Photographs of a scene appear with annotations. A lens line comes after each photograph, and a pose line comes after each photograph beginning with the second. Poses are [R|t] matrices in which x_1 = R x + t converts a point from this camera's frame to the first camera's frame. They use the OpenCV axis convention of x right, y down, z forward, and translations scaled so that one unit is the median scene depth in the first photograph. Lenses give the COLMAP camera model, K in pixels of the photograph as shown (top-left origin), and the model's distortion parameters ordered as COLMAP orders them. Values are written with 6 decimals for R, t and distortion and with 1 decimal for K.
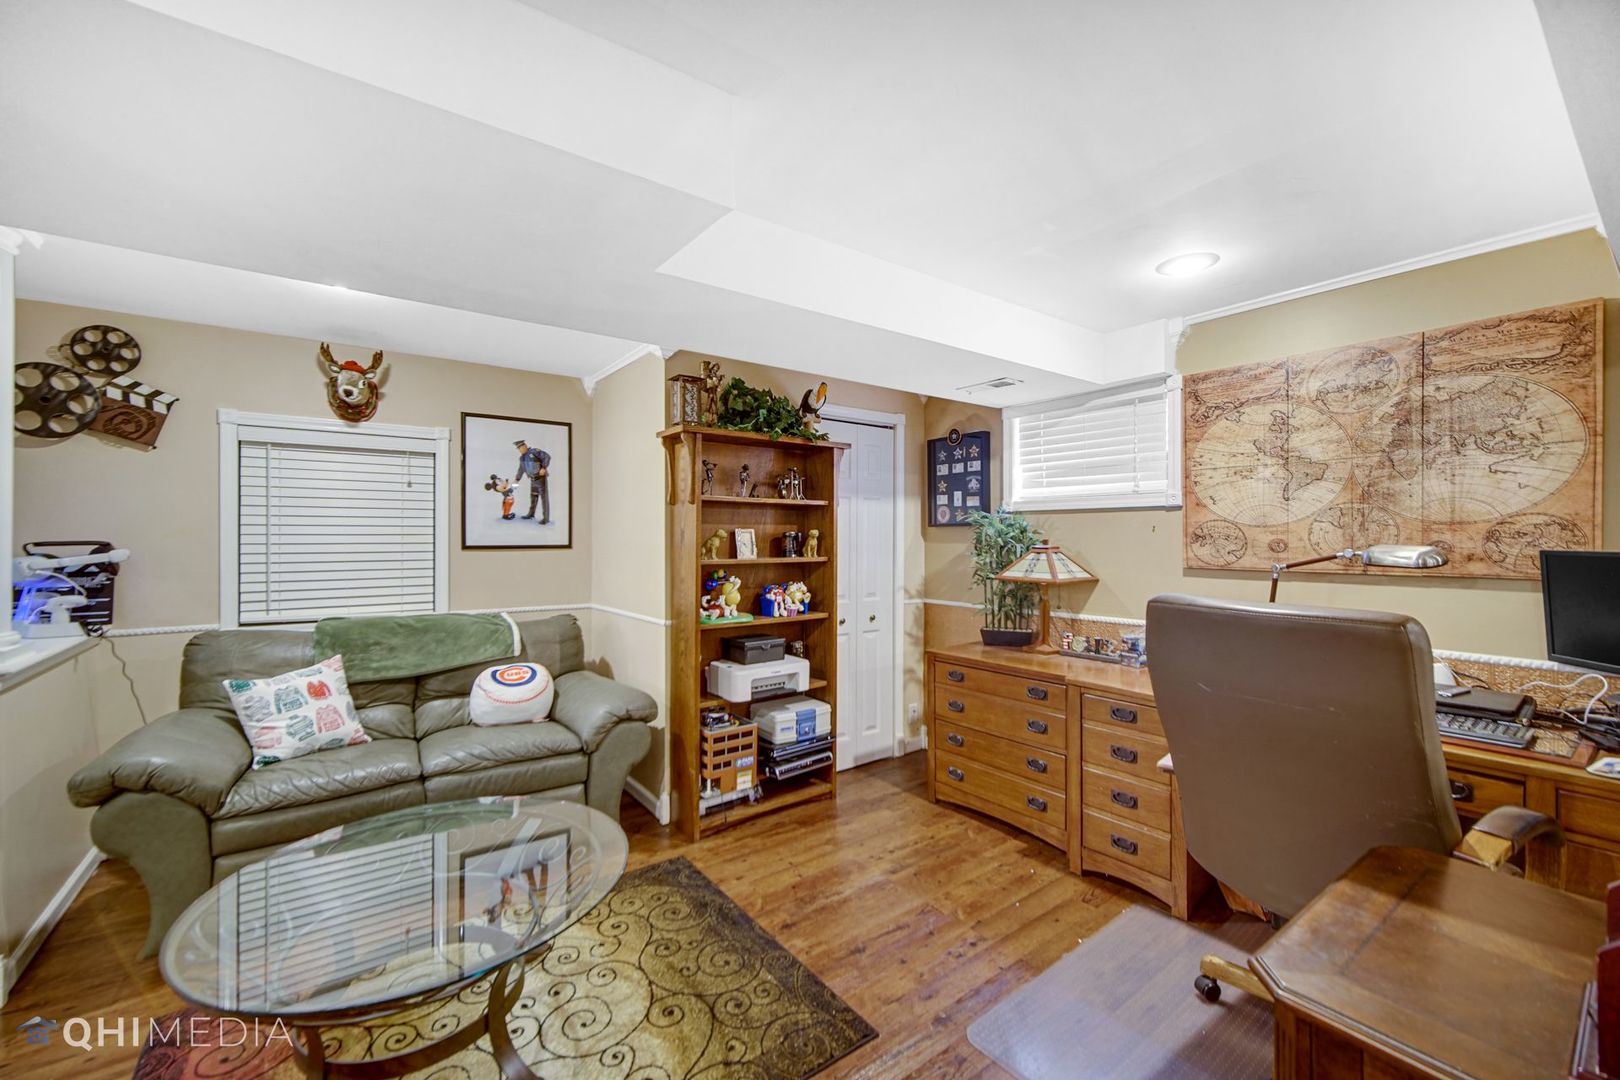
lens RADIAL K [[650.5, 0, 812.7], [0, 650.5, 546.0], [0, 0, 1]] dist [0.000334, 0.000337]
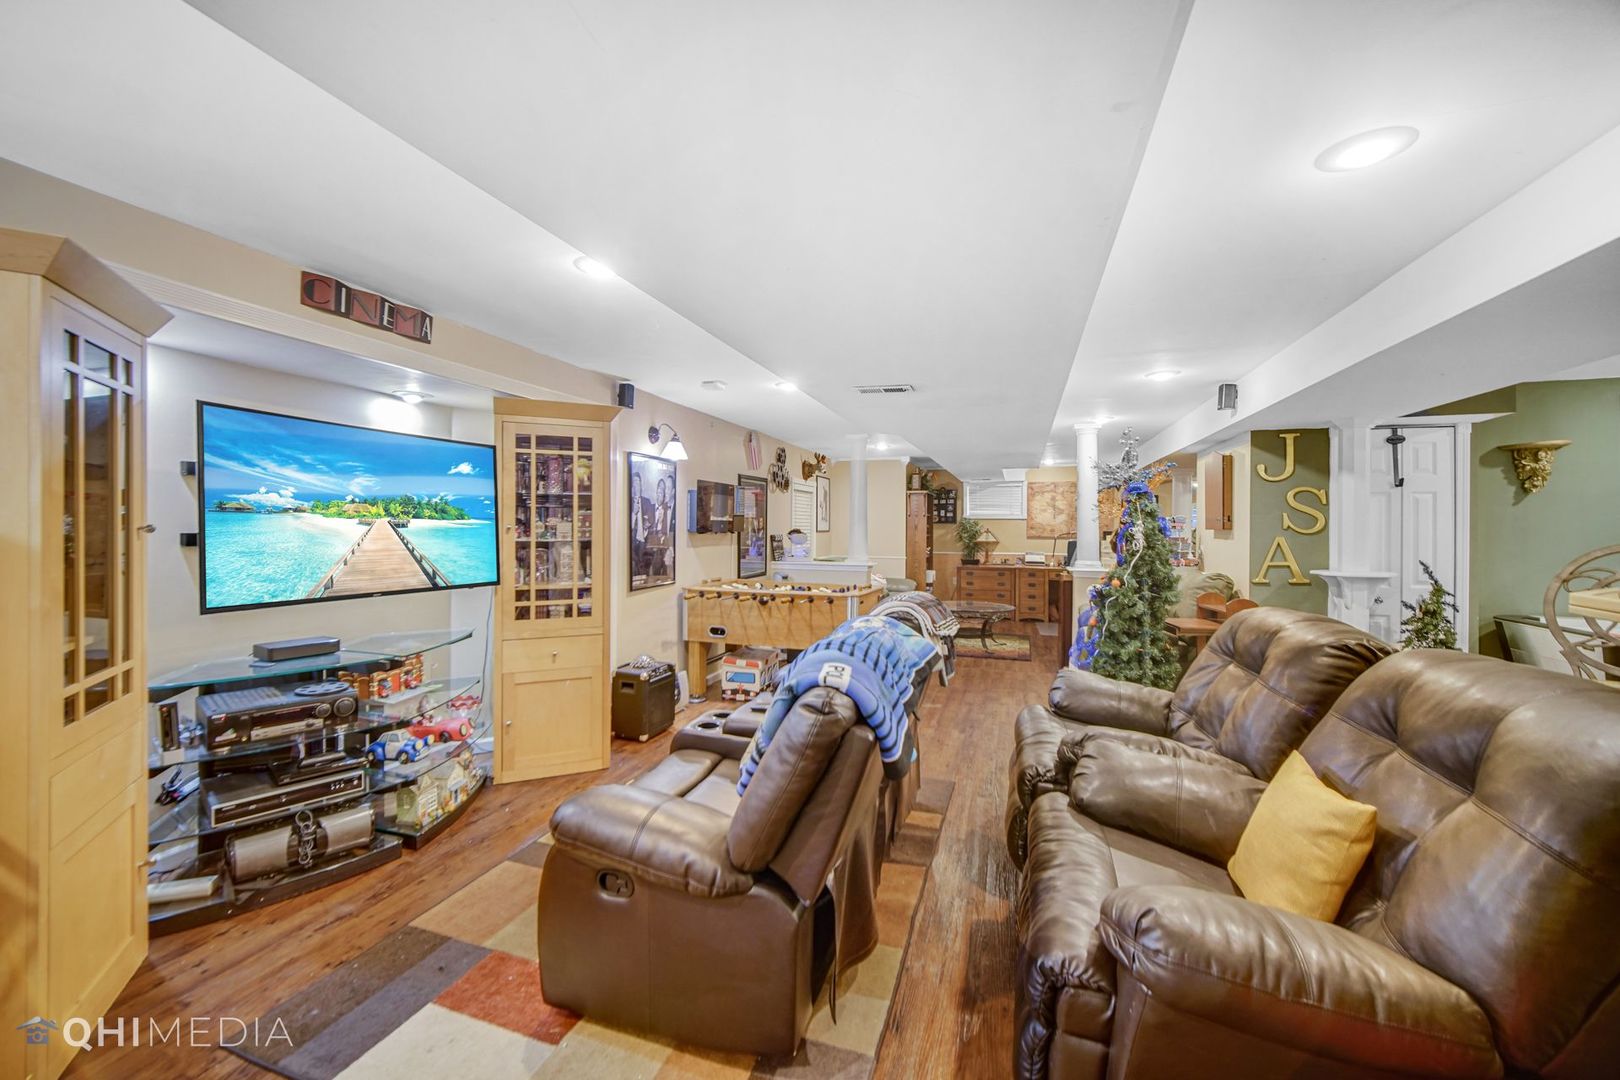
lens RADIAL K [[650.5, 0, 793.1], [0, 650.5, 527.3], [0, 0, 1]] dist [0.000334, 0.000337]
pose [[0.830478, 0.002158, 0.557047, -2.547234], [0.002771, 0.999964, -0.008005, 0.008716], [-0.557044, 0.008191, 0.830442, -1.259364]]
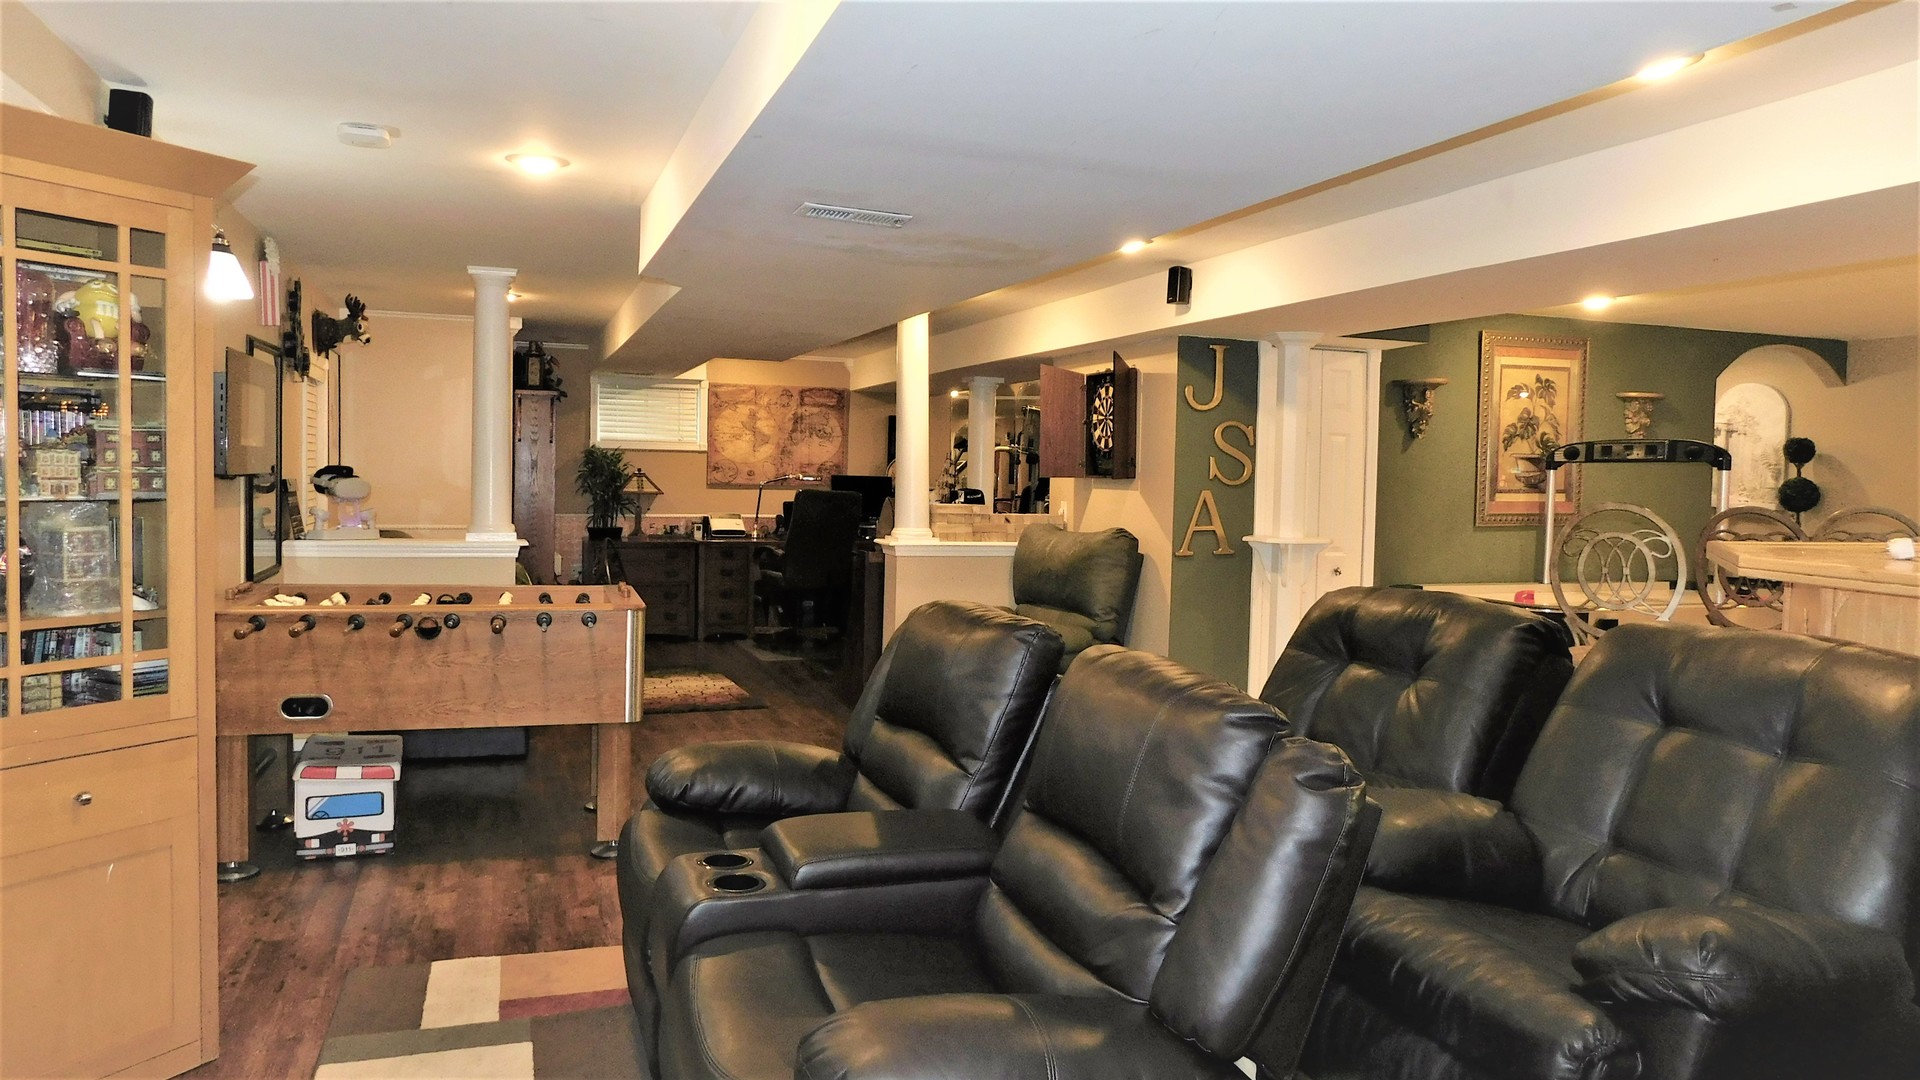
lens RADIAL K [[1281.8, 0, 960.2], [0, 1281.8, 538.4], [0, 0, 1]] dist [-0.036575, 0.004757]
pose [[0.286492, -0.045134, 0.957019, -2.938342], [-0.009208, 0.998714, 0.049857, -0.000985], [-0.958038, -0.023096, 0.285708, -0.807131]]
